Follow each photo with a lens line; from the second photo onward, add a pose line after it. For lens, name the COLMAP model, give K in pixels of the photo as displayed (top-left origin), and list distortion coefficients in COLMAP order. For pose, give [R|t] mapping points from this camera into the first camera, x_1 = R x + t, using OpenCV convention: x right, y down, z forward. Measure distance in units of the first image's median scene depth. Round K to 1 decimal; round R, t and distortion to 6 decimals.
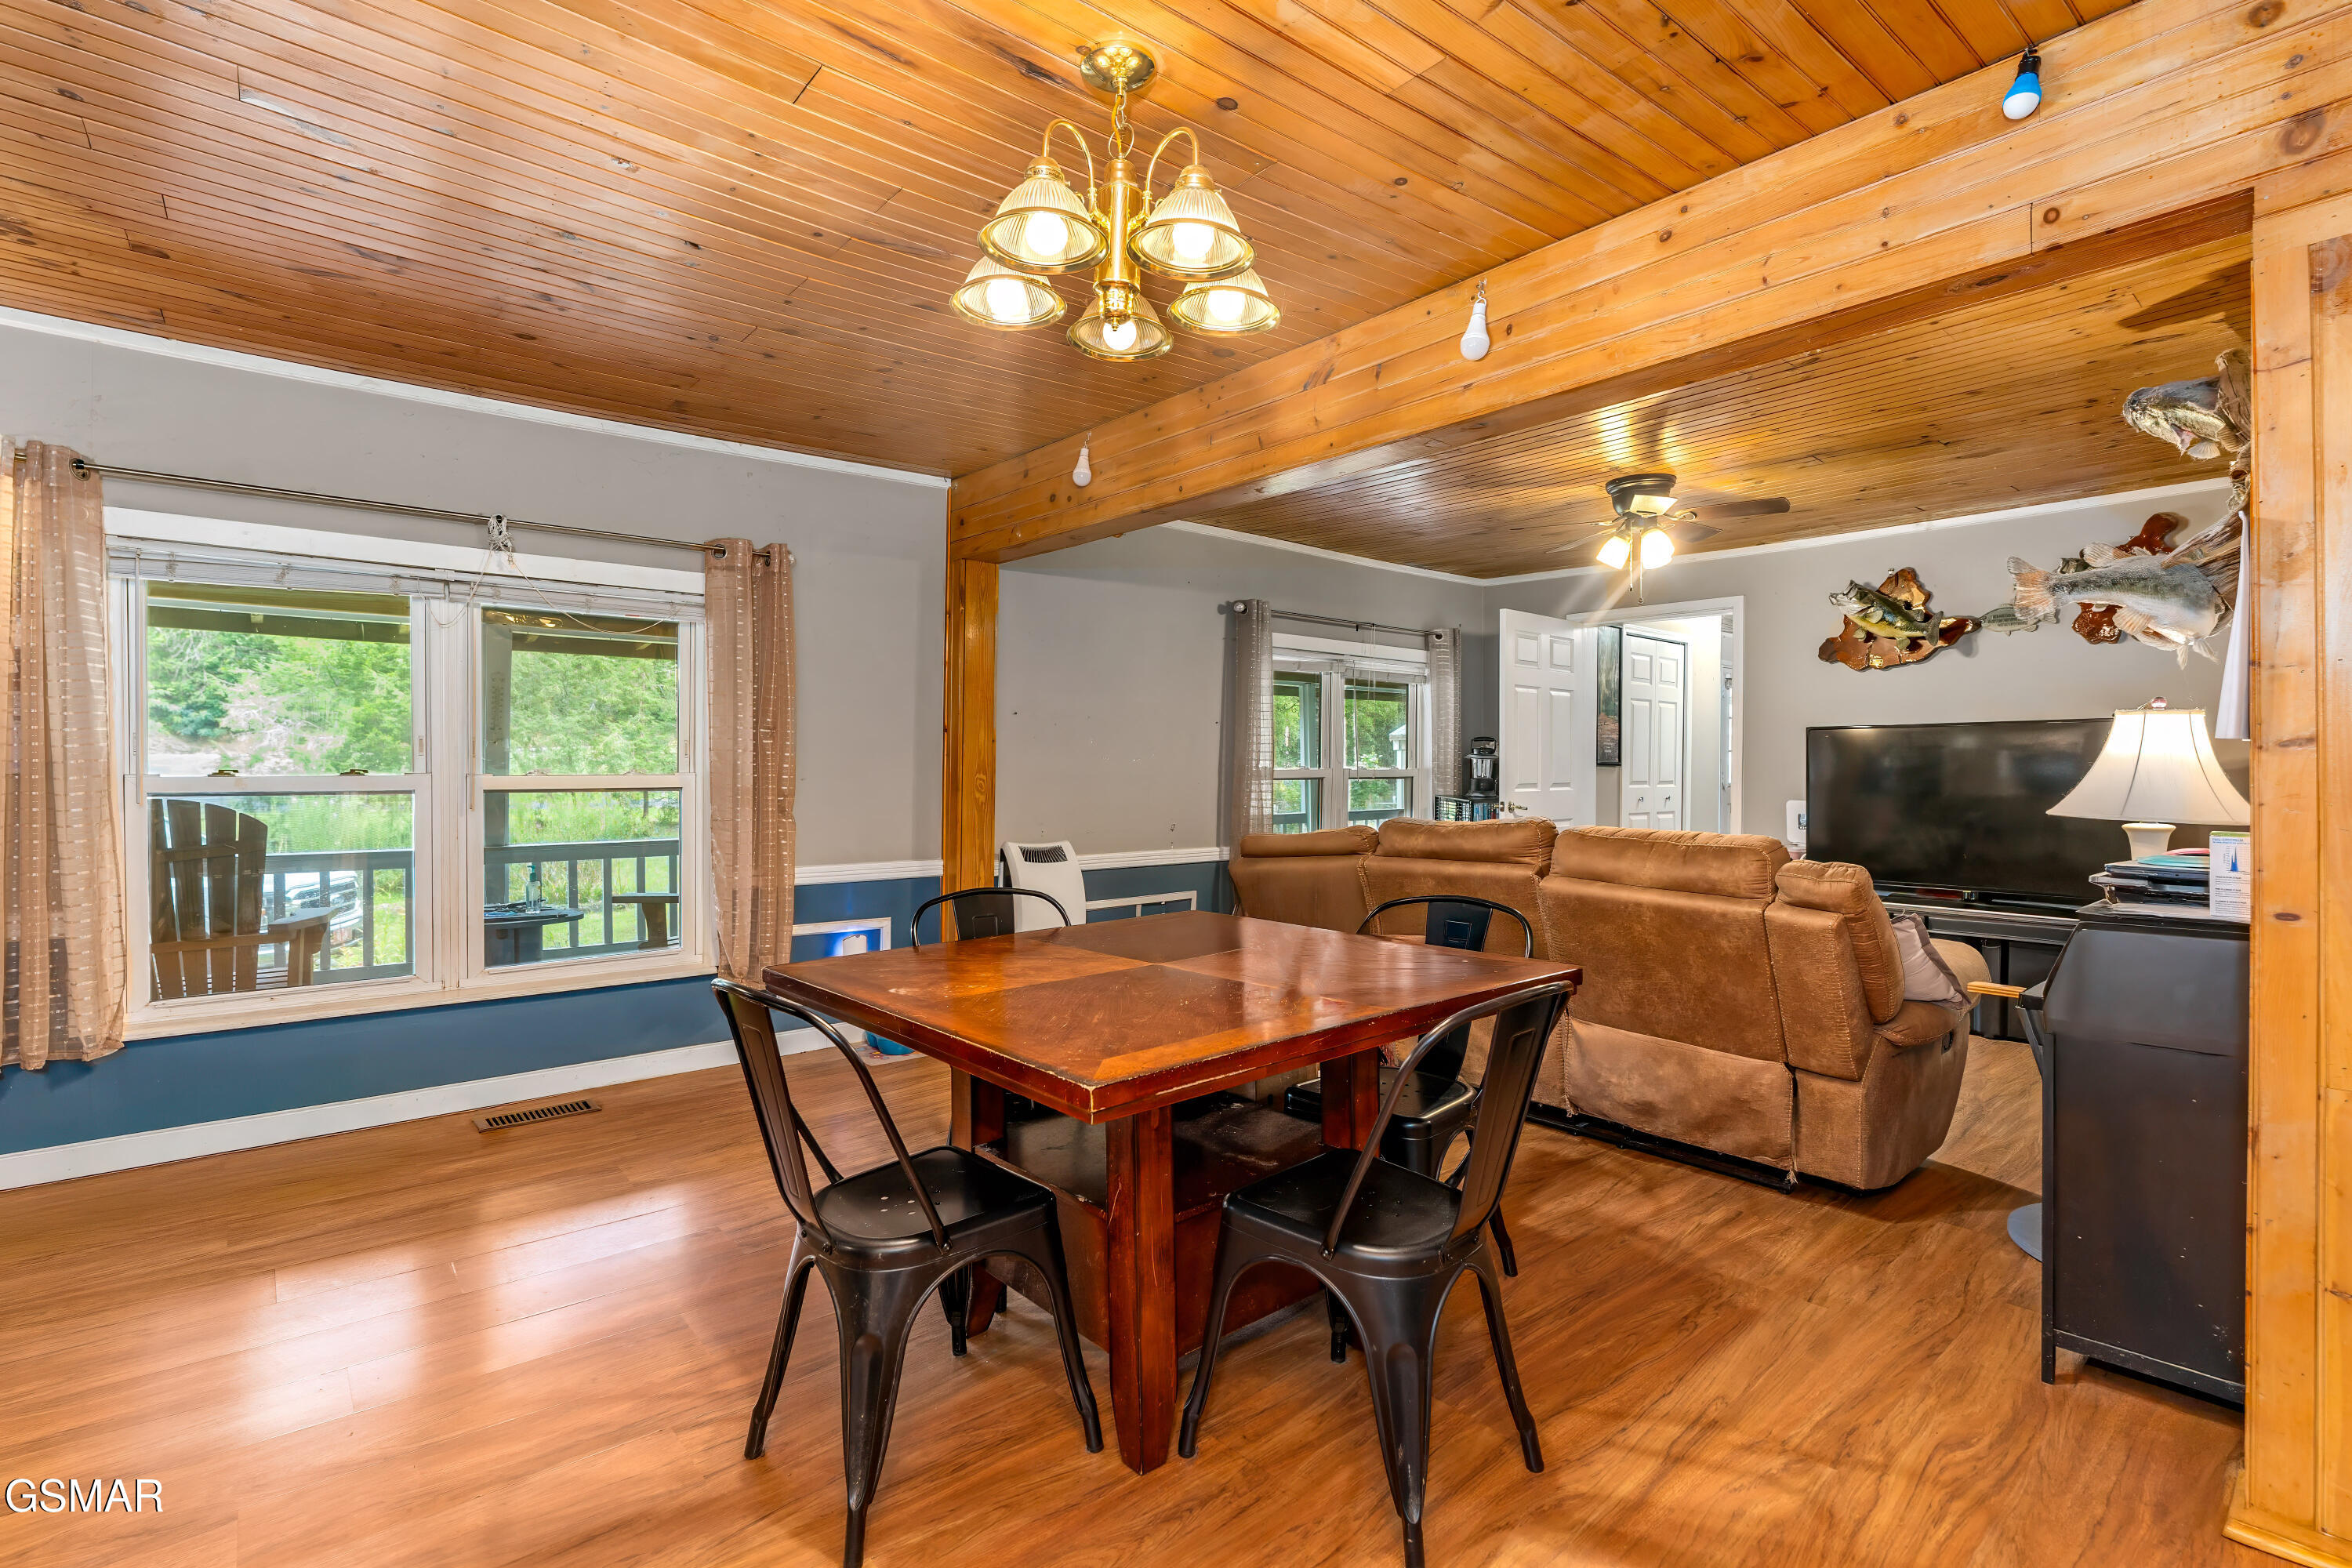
lens RADIAL K [[1101.8, 0, 1176.0], [0, 1101.8, 784.0], [0, 0, 1]] dist [-0.000627, -0.000202]
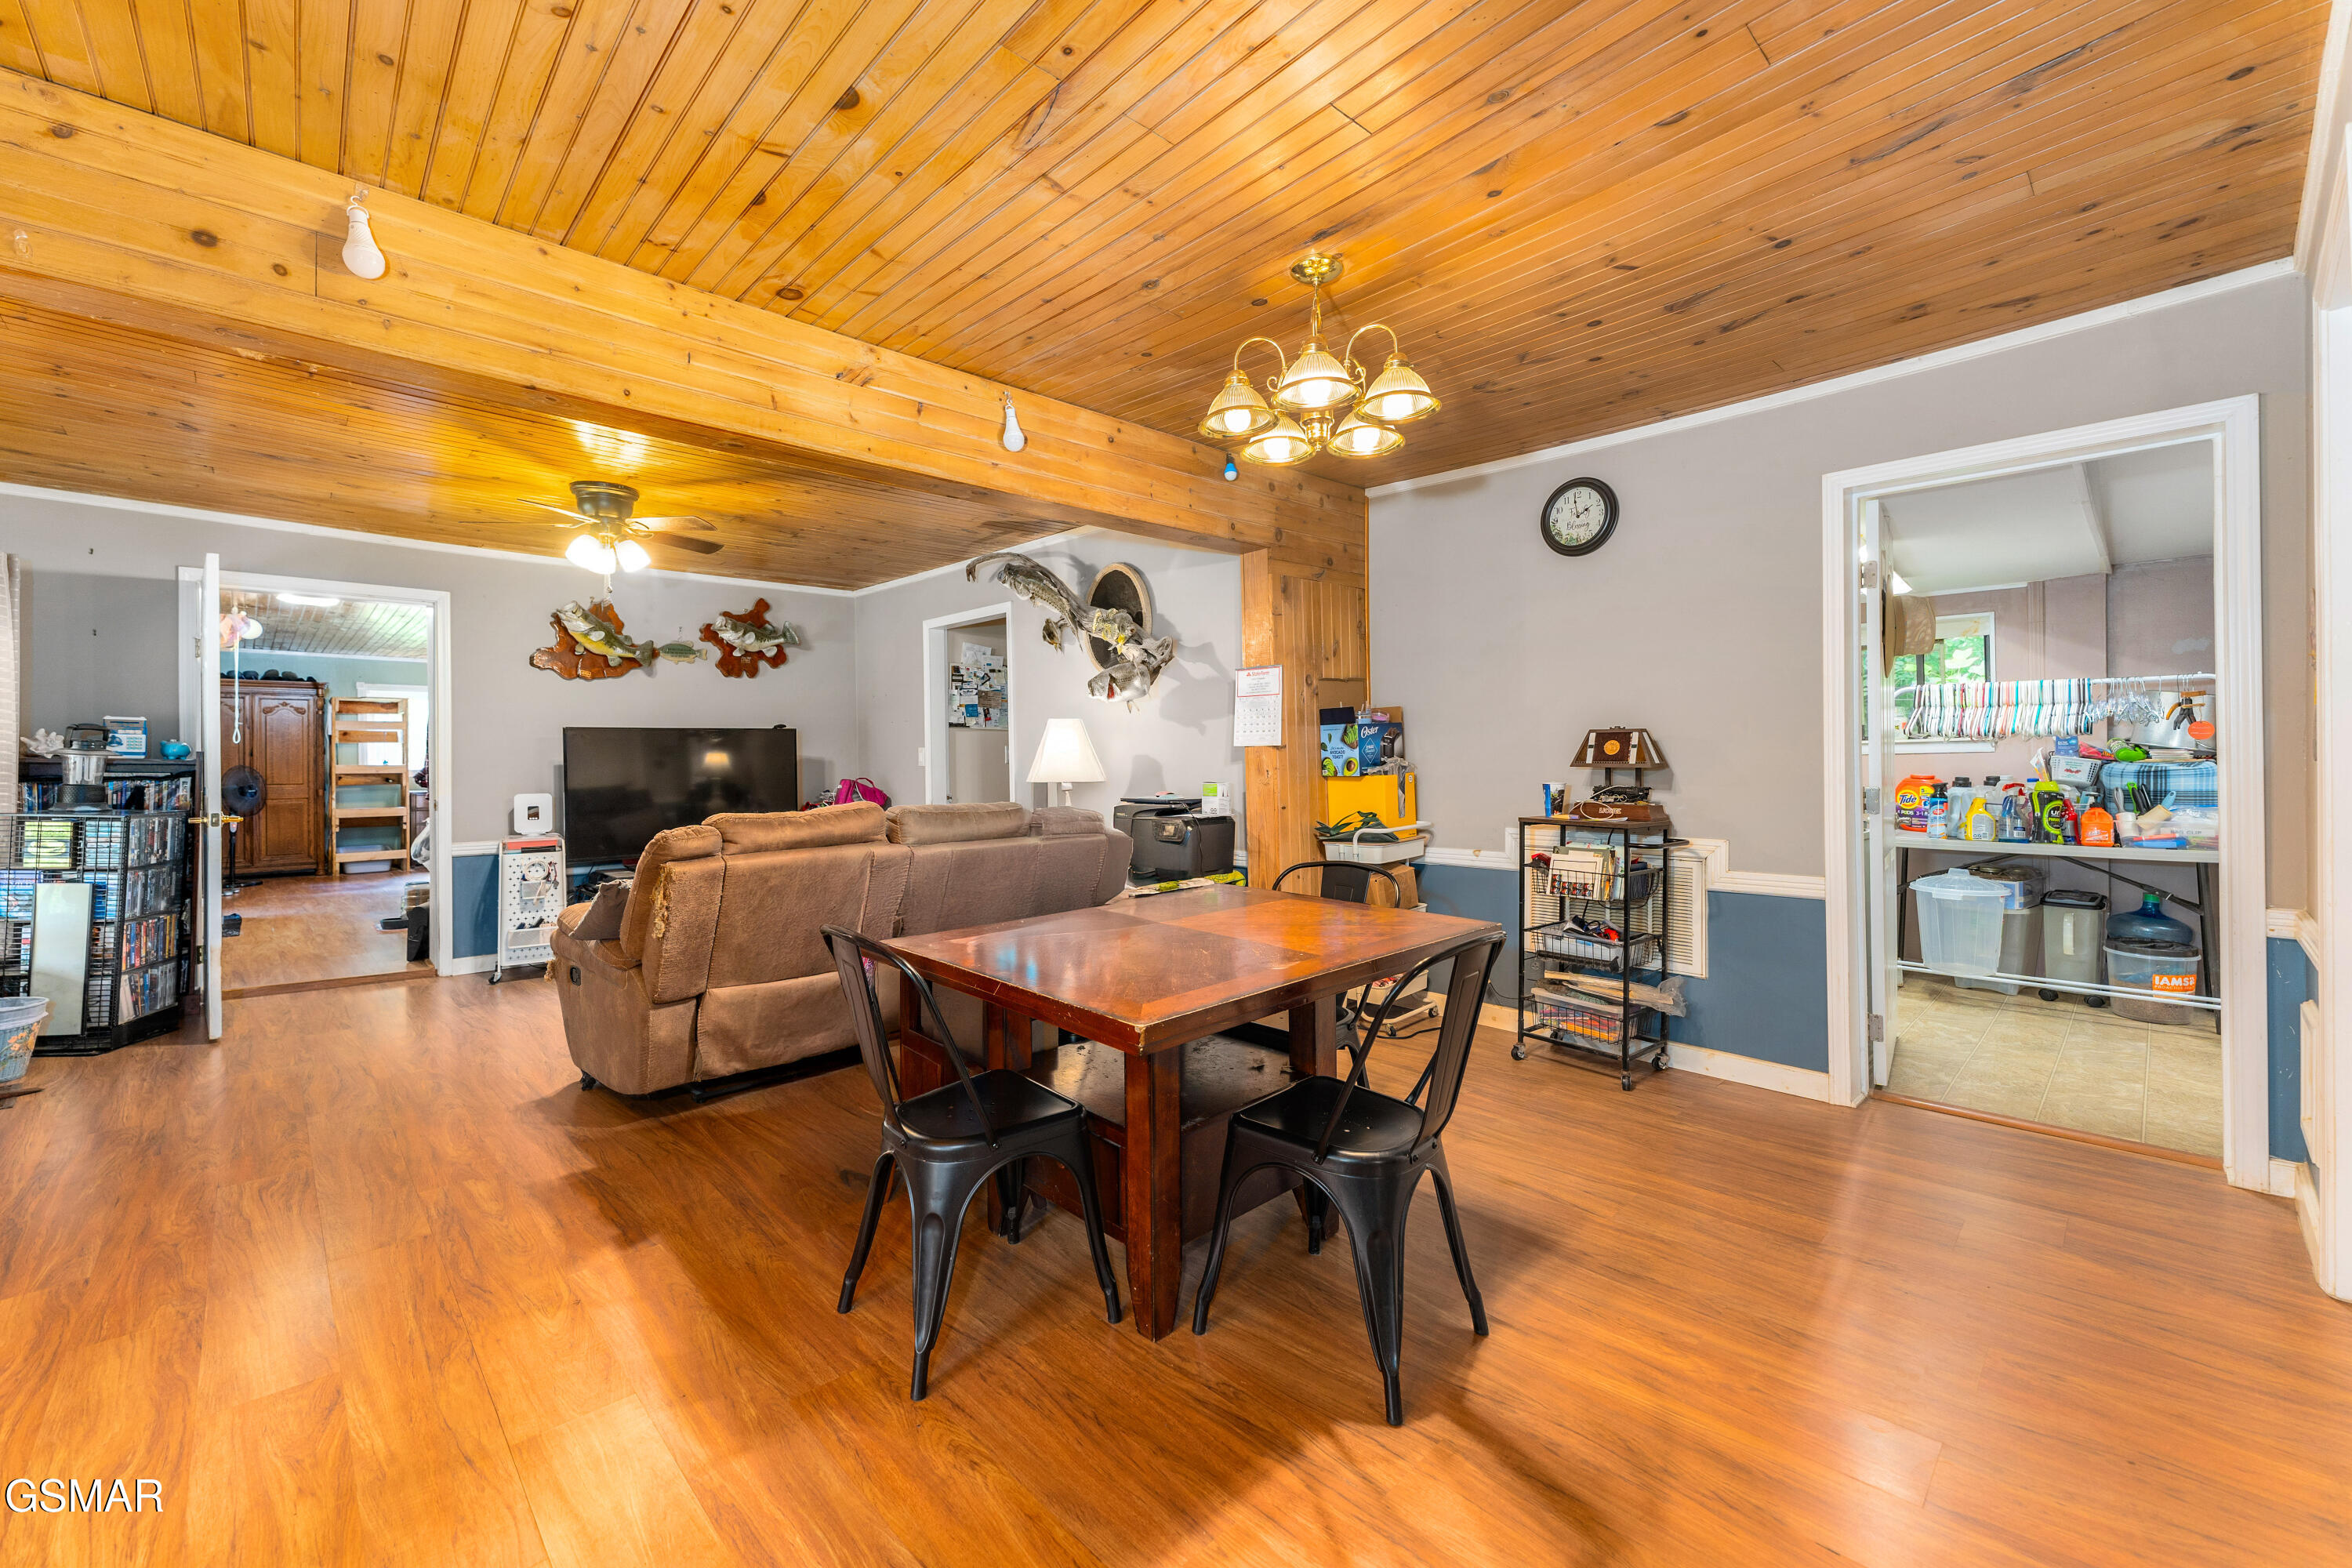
lens RADIAL K [[920.3, 0, 1172.9], [0, 920.3, 753.8], [0, 0, 1]] dist [0.000323, -0.000006]
pose [[-0.036698, 0.004593, 0.999316, -0.590871], [0.016962, 0.999848, -0.003972, -0.011522], [-0.999182, 0.016804, -0.036770, 0.608414]]
